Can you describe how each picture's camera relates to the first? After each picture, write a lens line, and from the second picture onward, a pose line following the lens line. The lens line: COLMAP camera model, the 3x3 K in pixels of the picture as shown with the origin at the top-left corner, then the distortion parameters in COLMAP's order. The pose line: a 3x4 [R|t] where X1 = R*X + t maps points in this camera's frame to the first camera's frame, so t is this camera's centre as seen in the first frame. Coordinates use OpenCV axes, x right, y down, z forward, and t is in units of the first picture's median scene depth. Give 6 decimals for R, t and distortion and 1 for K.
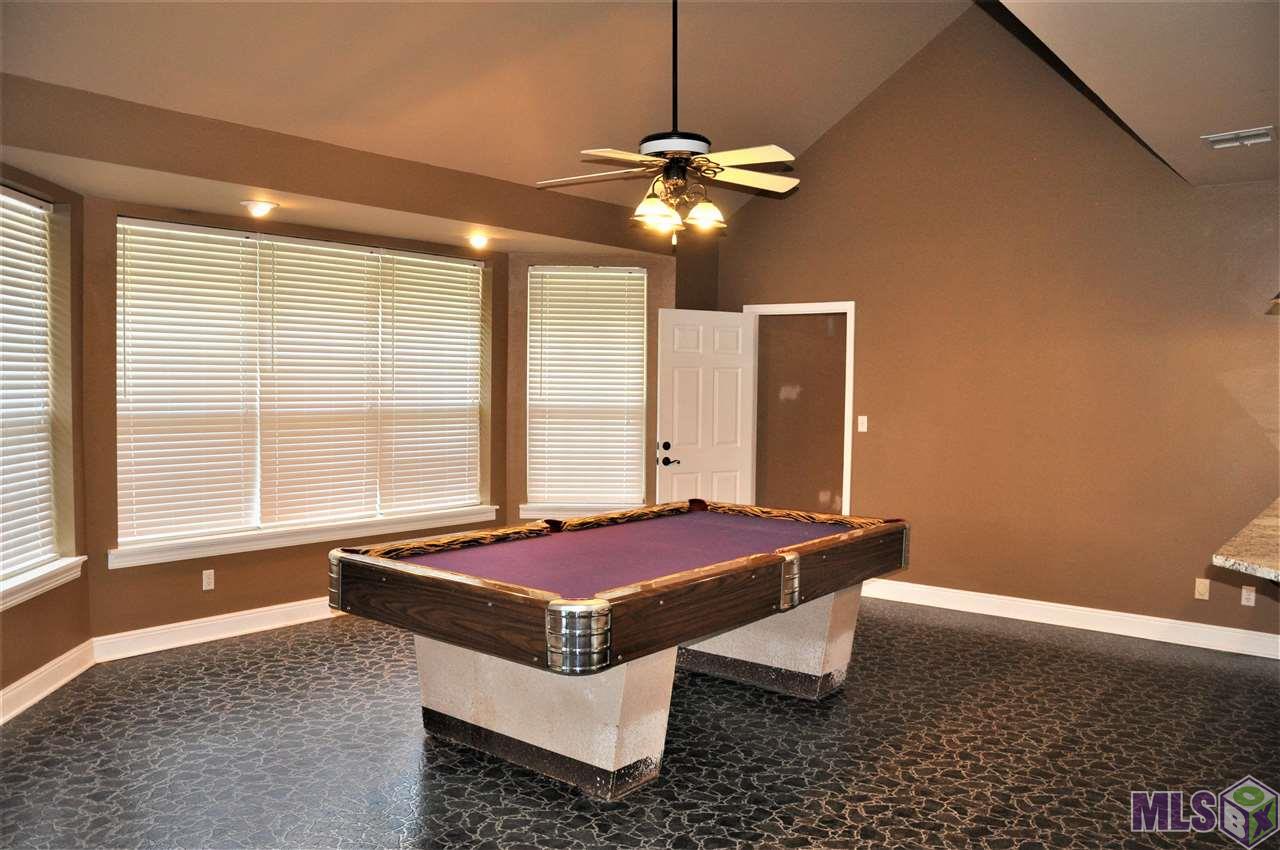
lens RADIAL K [[1003.9, 0, 640.0], [0, 1003.9, 425.0], [0, 0, 1]] dist [-0.138777, 0.117757]
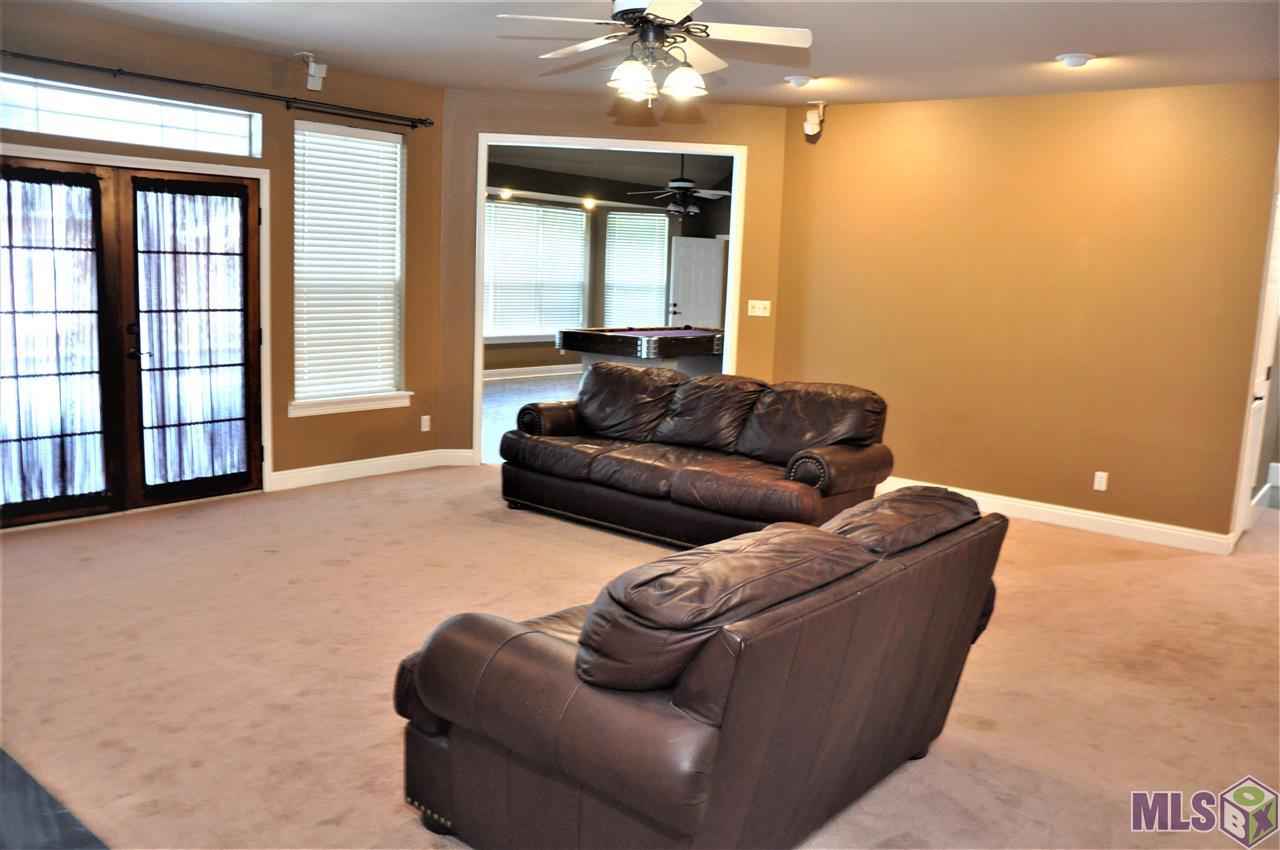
lens RADIAL K [[1003.9, 0, 640.0], [0, 1003.9, 425.0], [0, 0, 1]] dist [-0.138777, 0.117757]
pose [[0.999651, 0.026049, -0.004432, -0.029752], [-0.025389, 0.993379, 0.112047, 0.038835], [0.007321, -0.111895, 0.993693, -1.074151]]
